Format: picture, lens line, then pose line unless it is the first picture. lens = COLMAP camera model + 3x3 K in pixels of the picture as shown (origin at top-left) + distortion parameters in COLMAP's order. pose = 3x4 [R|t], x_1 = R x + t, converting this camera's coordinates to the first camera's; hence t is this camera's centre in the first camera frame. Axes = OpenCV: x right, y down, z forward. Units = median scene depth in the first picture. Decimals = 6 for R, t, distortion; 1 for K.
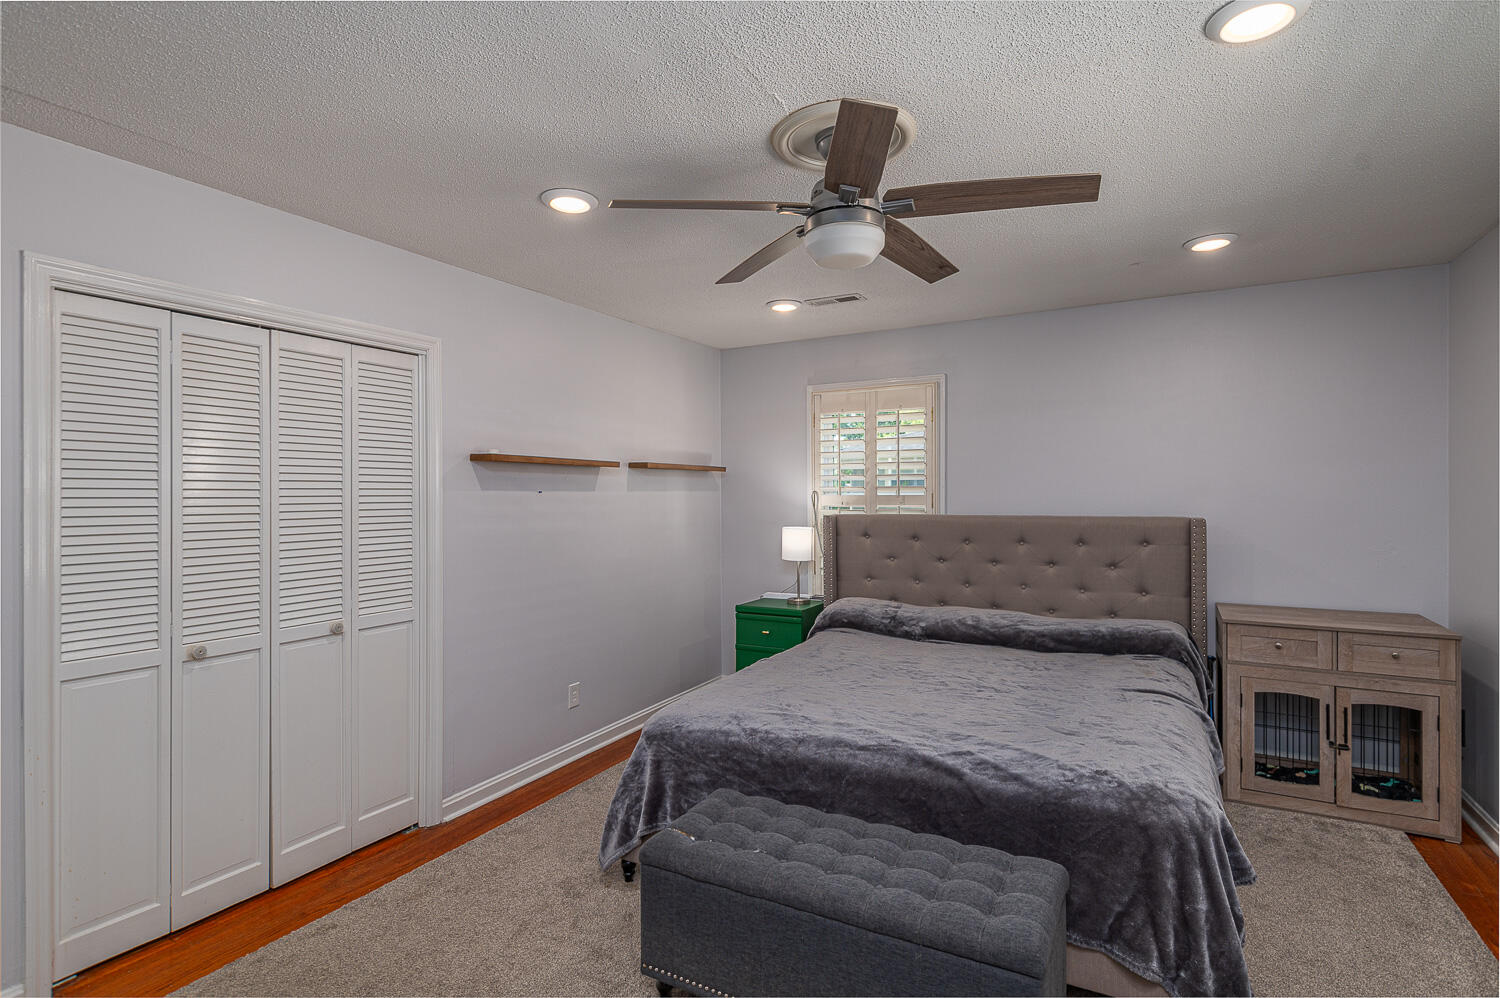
lens RADIAL K [[742.9, 0, 751.6], [0, 742.9, 495.0], [0, 0, 1]] dist [0.003810, -0.000536]
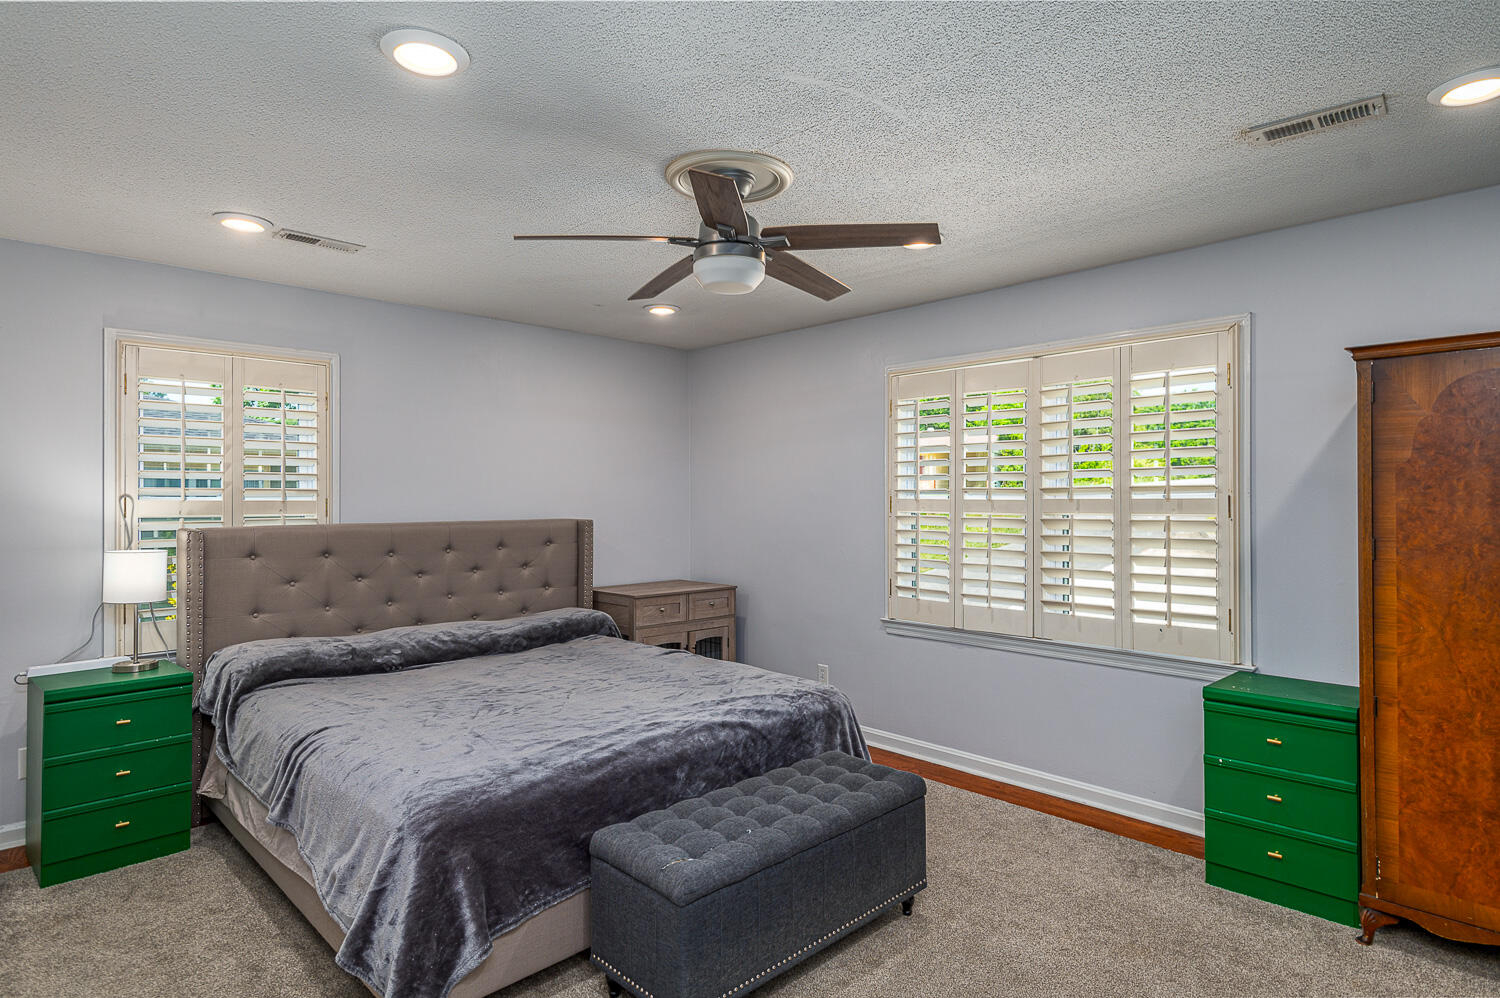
lens RADIAL K [[838.7, 0, 750.0], [0, 838.7, 499.0], [0, 0, 1]] dist [0.034630, -0.003486]
pose [[0.266248, 0.001779, 0.963903, -0.625784], [0.000335, 0.999998, -0.001938, 0.000576], [-0.963904, 0.000839, 0.266247, 0.362056]]
